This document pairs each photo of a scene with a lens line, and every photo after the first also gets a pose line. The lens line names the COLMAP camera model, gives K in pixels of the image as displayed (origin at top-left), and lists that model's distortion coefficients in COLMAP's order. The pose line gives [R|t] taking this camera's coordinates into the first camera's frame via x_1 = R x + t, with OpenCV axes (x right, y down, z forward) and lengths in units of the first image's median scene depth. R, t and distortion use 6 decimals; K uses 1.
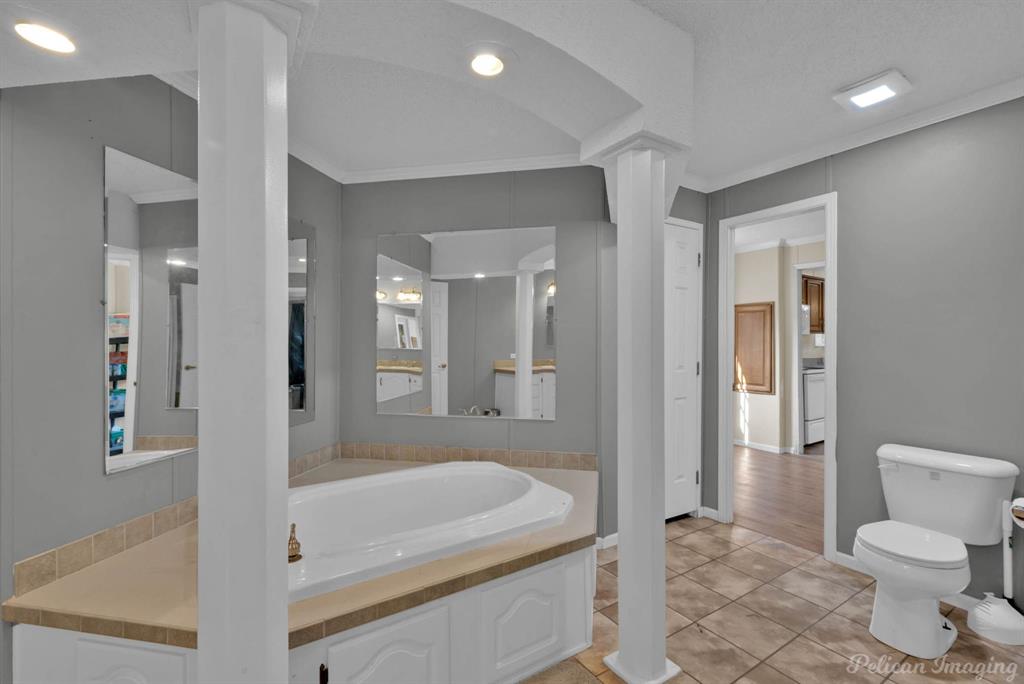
lens RADIAL K [[457.0, 0, 515.7], [0, 457.0, 339.8], [0, 0, 1]] dist [-0.003186, 0.000125]
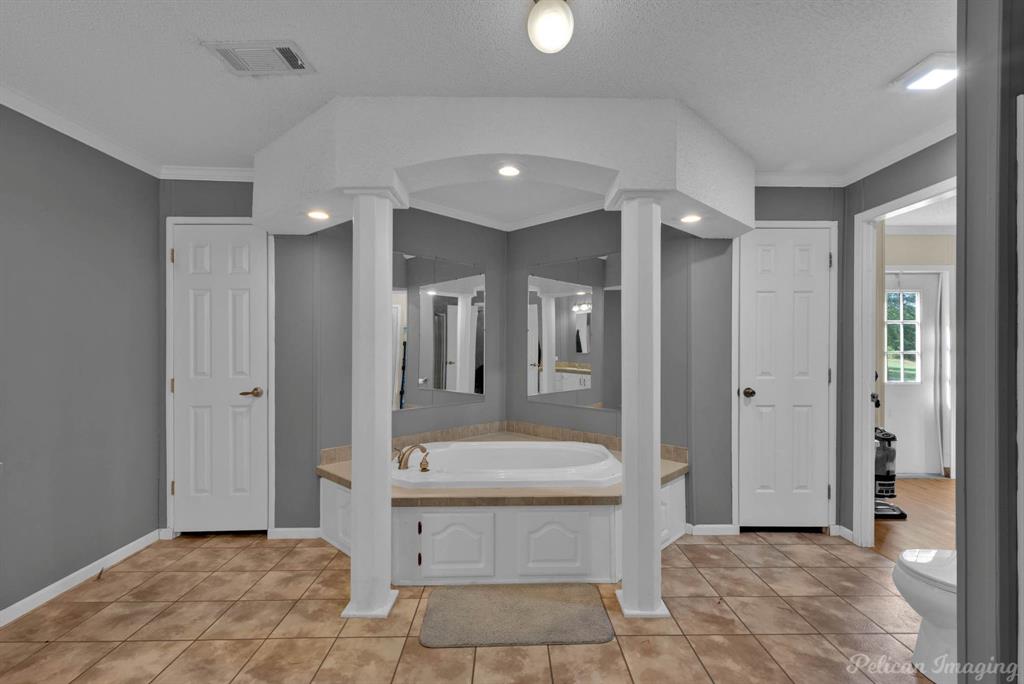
lens RADIAL K [[457.0, 0, 508.7], [0, 457.0, 345.1], [0, 0, 1]] dist [-0.003186, 0.000125]
pose [[0.838687, 0.000005, -0.544613, 0.531224], [0.001774, 0.999995, 0.002740, -0.006523], [0.544610, -0.003264, 0.838683, -0.214557]]
